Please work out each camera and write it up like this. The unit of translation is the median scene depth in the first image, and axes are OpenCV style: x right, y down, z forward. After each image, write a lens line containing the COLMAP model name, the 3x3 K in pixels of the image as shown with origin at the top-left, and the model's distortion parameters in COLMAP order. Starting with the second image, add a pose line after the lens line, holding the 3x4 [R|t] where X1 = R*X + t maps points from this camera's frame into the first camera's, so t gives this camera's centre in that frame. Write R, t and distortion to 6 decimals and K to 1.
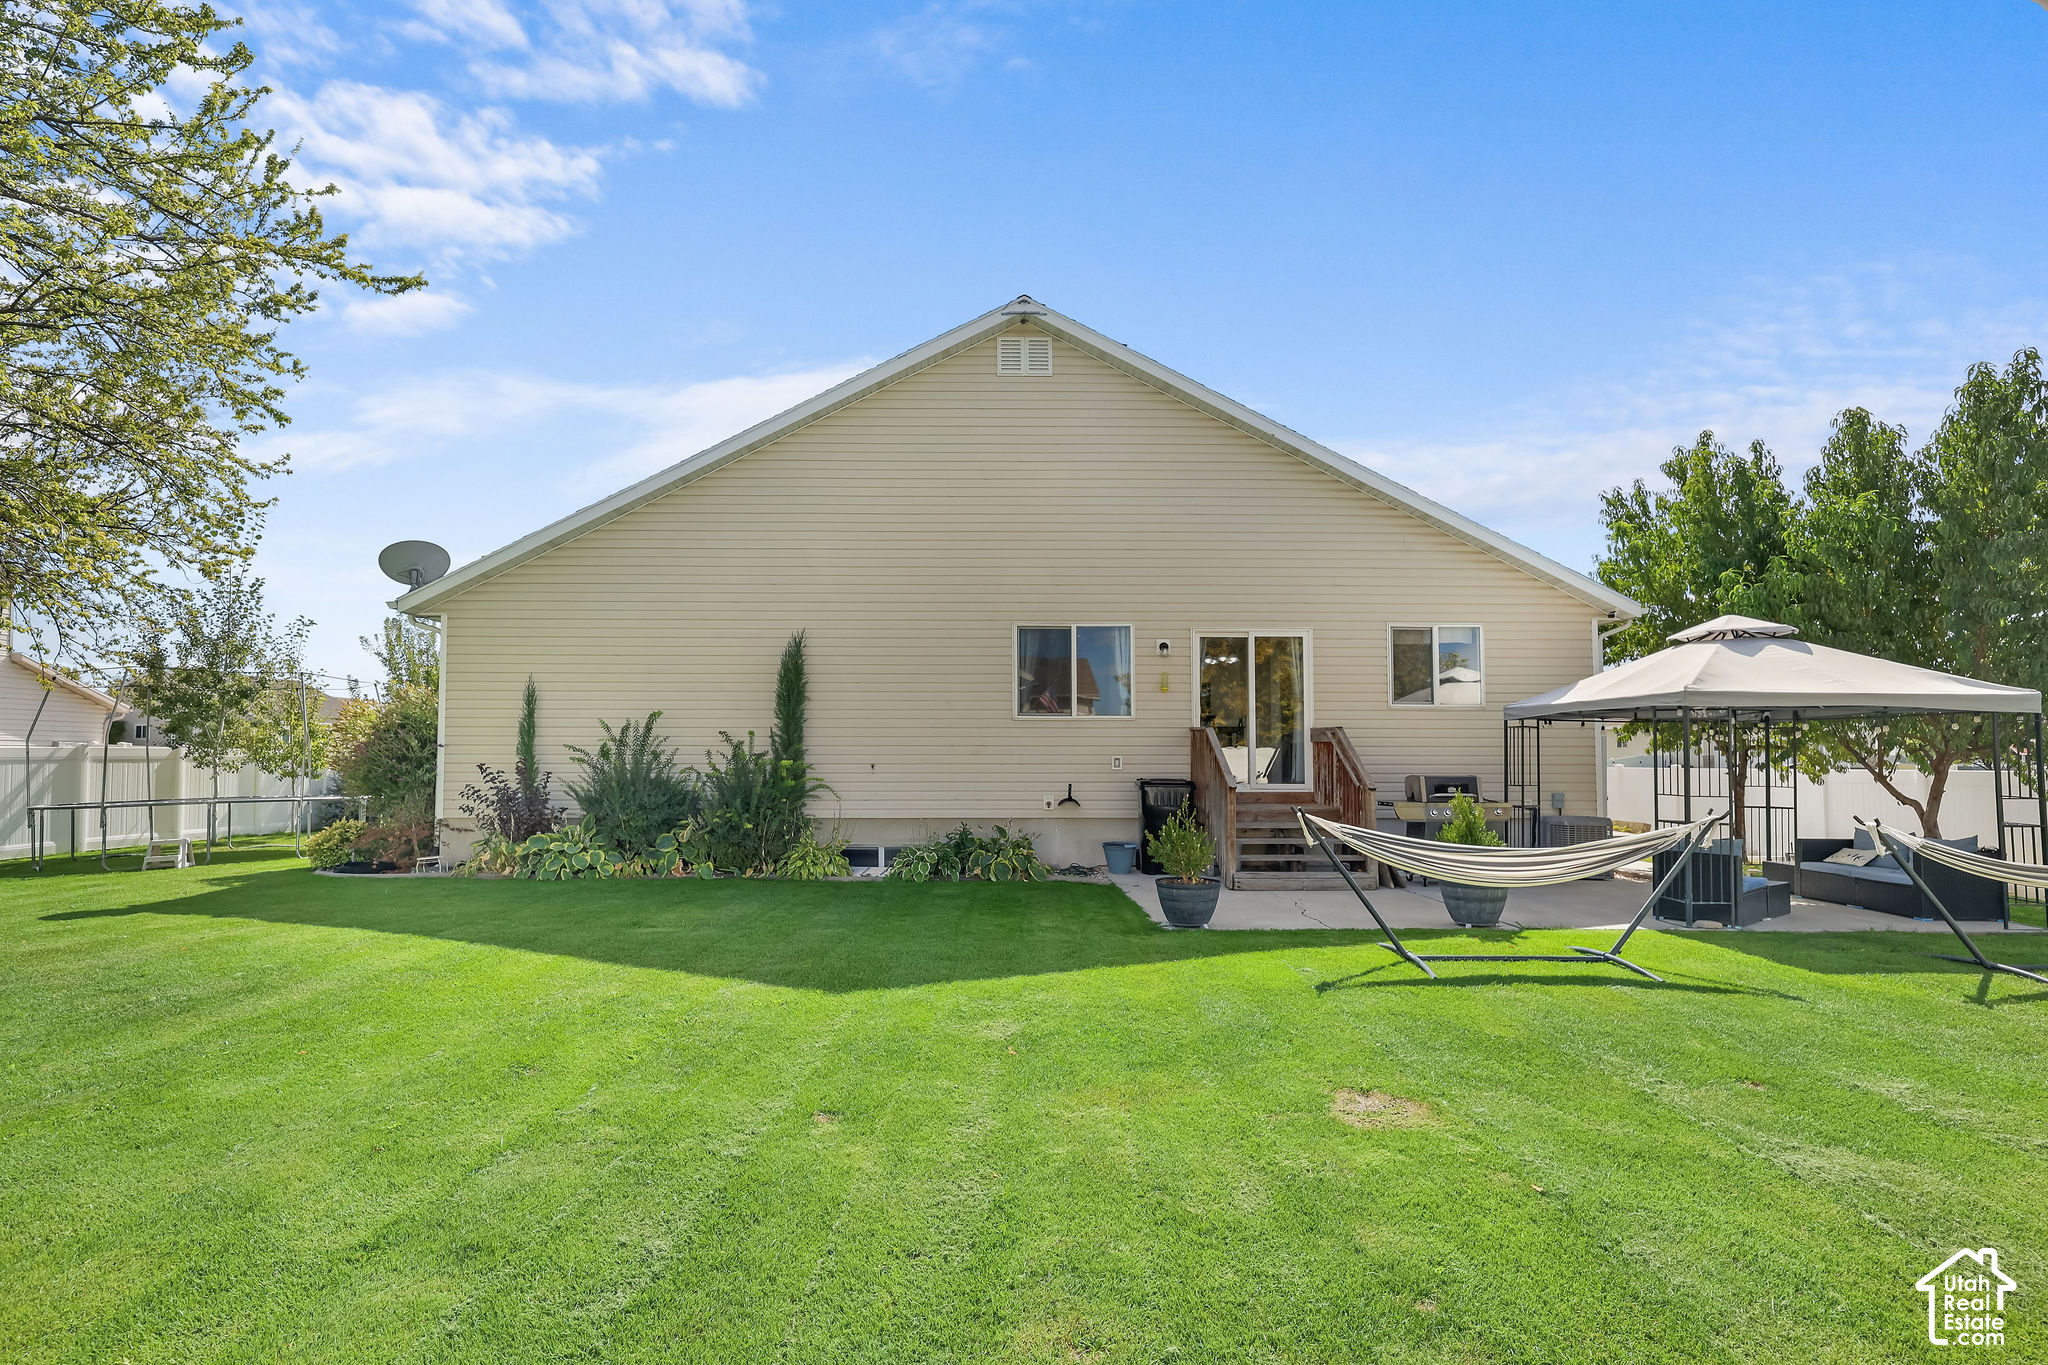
lens RADIAL K [[998.9, 0, 1012.6], [0, 998.9, 721.1], [0, 0, 1]] dist [-0.010652, -0.000123]
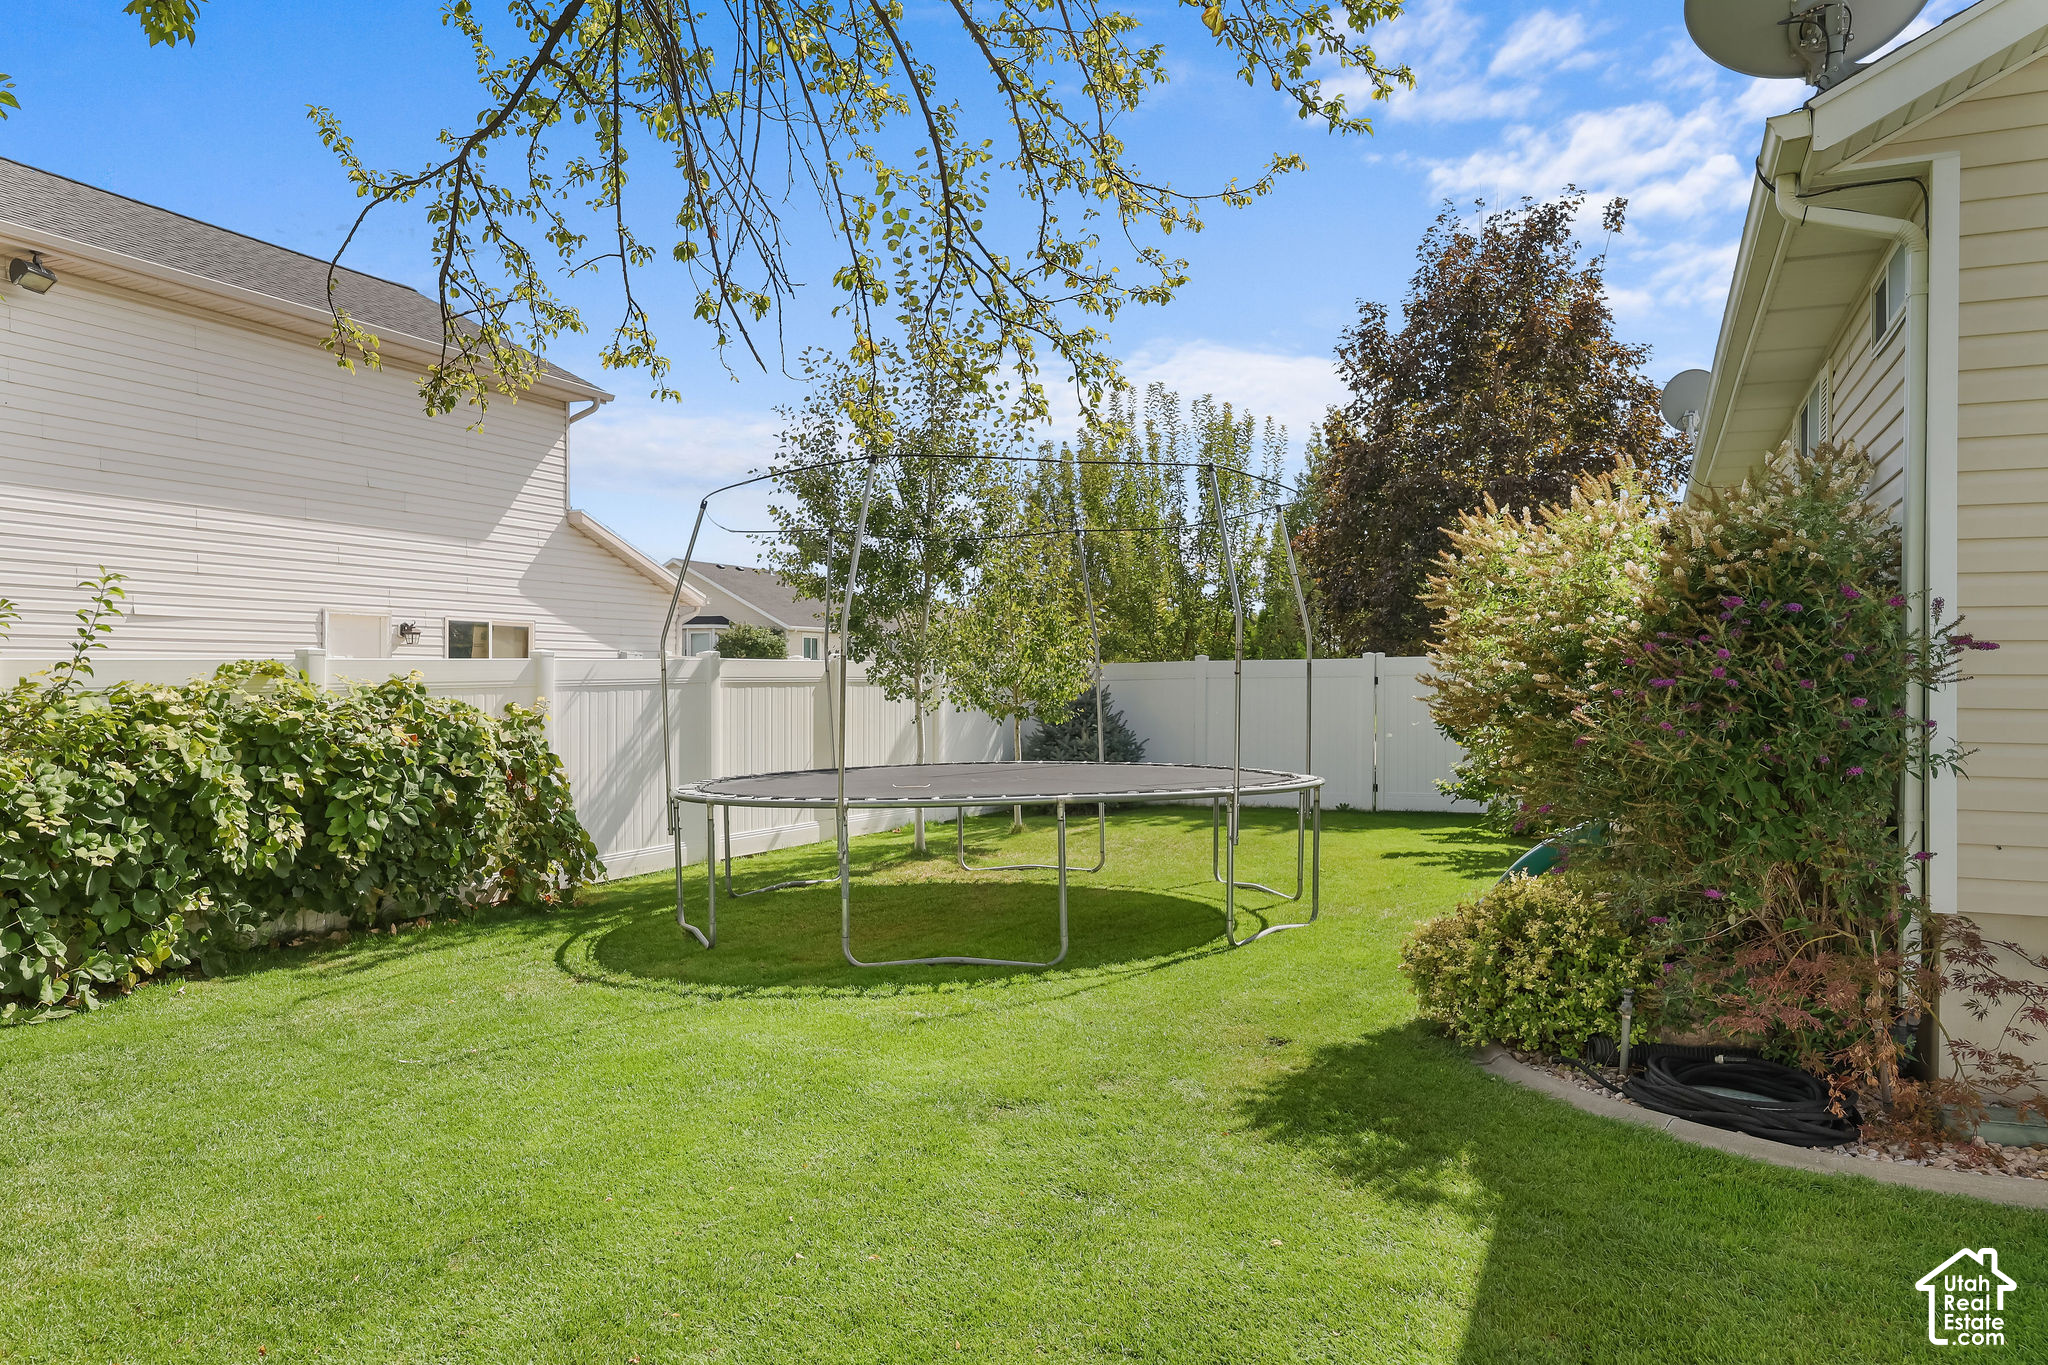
lens RADIAL K [[1381.6, 0, 1024.0], [0, 1381.6, 682.5], [0, 0, 1]] dist [0.004292, 0.000253]
pose [[0.900496, 0.003832, -0.434847, -0.643345], [0.014169, 0.999172, 0.038147, 0.017651], [0.434633, -0.040513, 0.899696, 0.569400]]
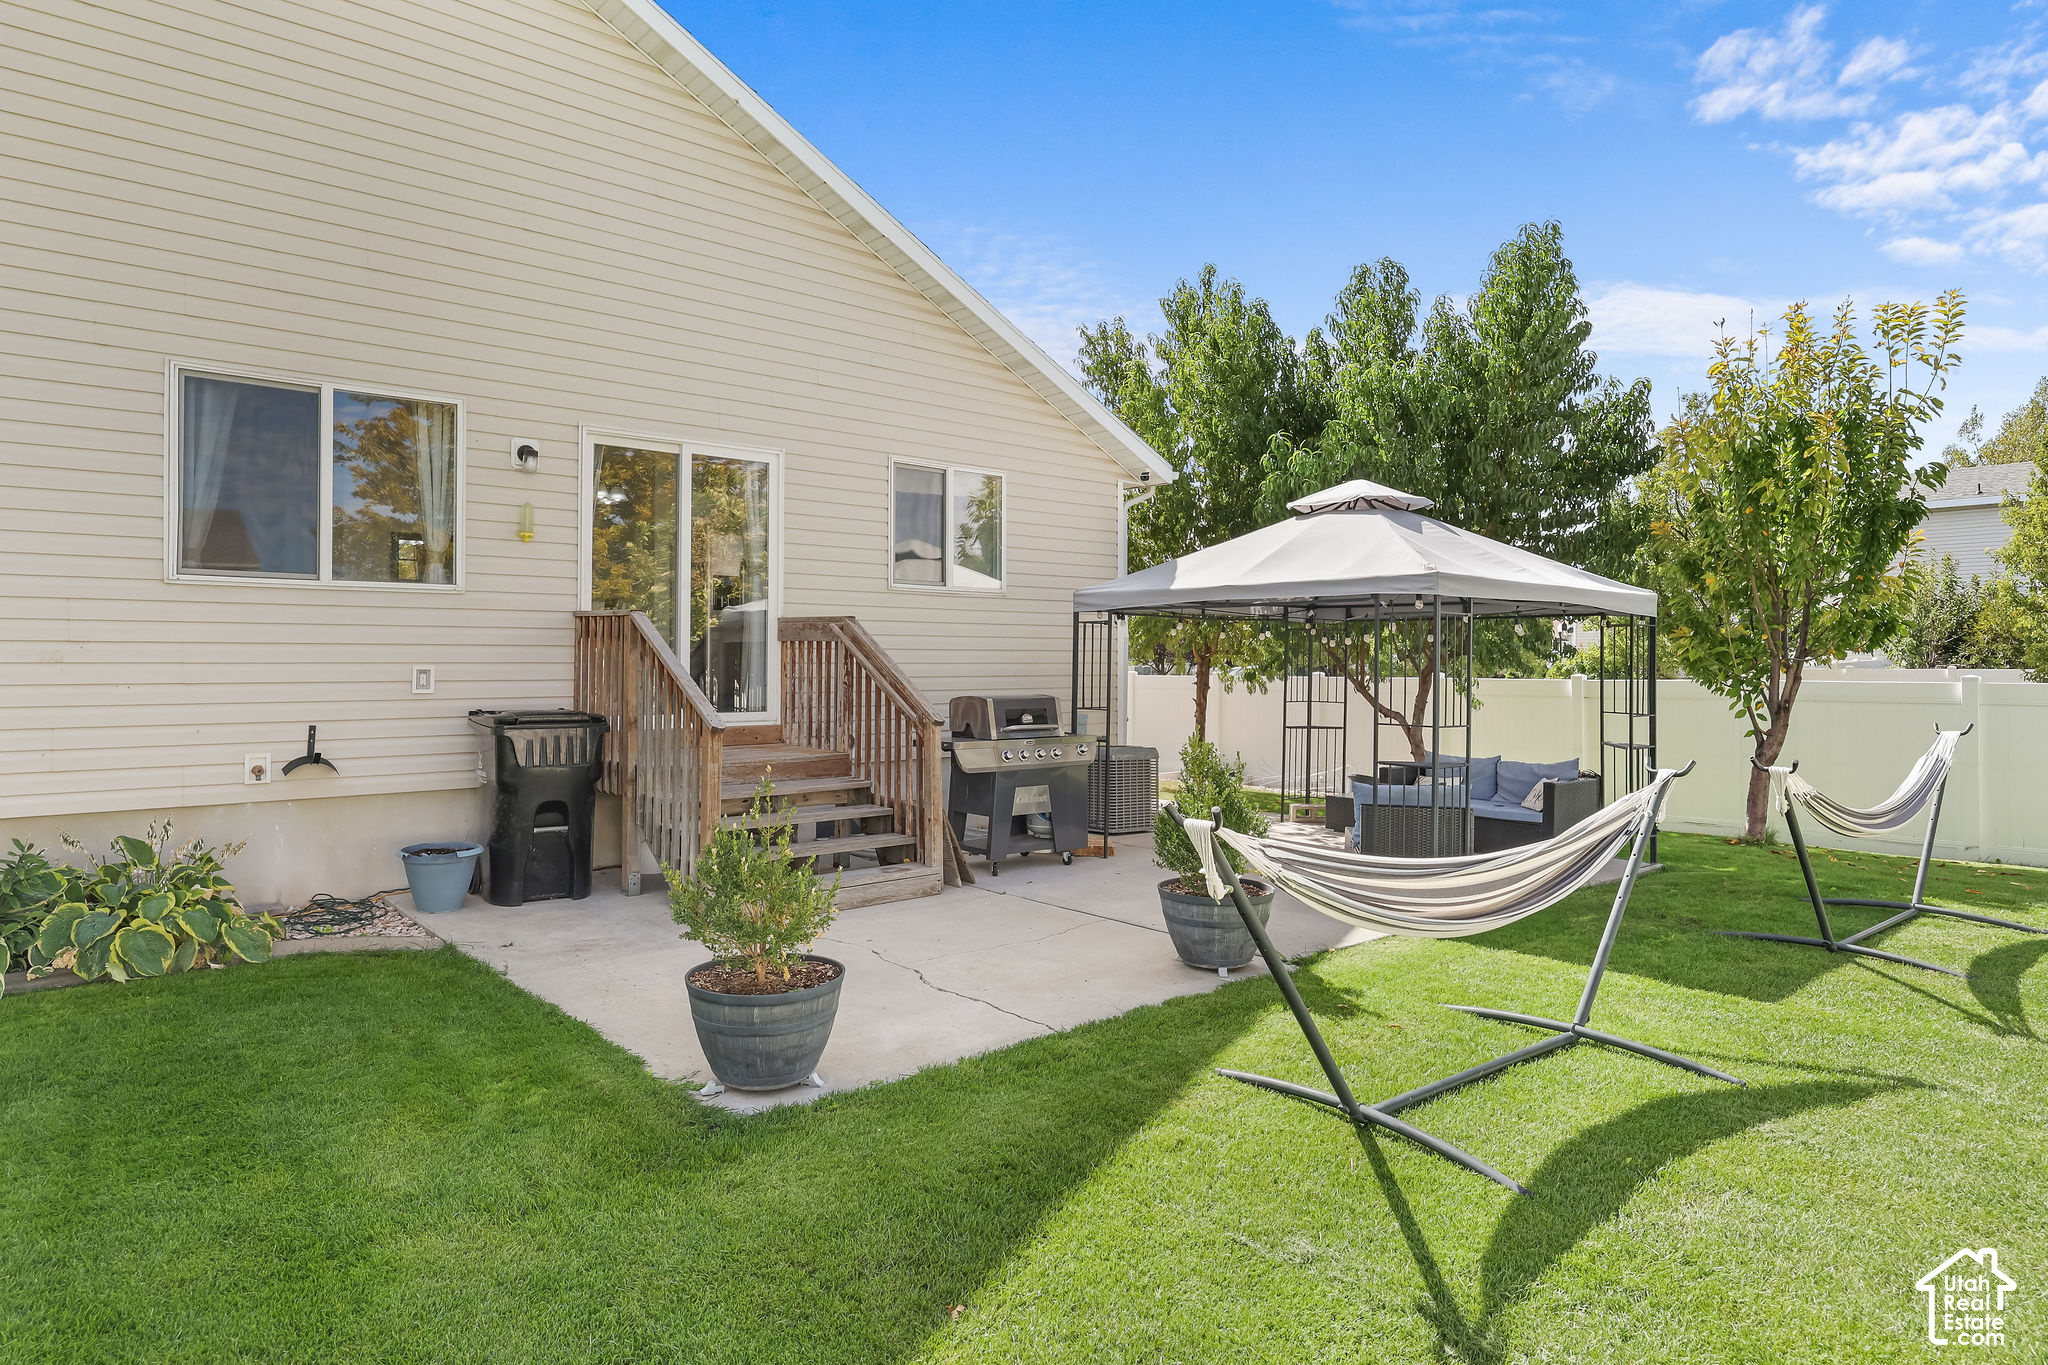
lens RADIAL K [[1181.7, 0, 1019.4], [0, 1181.7, 638.7], [0, 0, 1]] dist [0.003709, -0.000313]
pose [[0.774791, 0.011836, 0.632107, -0.037743], [-0.024252, 0.999645, 0.011008, 0.008316], [-0.631752, -0.023859, 0.774803, 0.371881]]
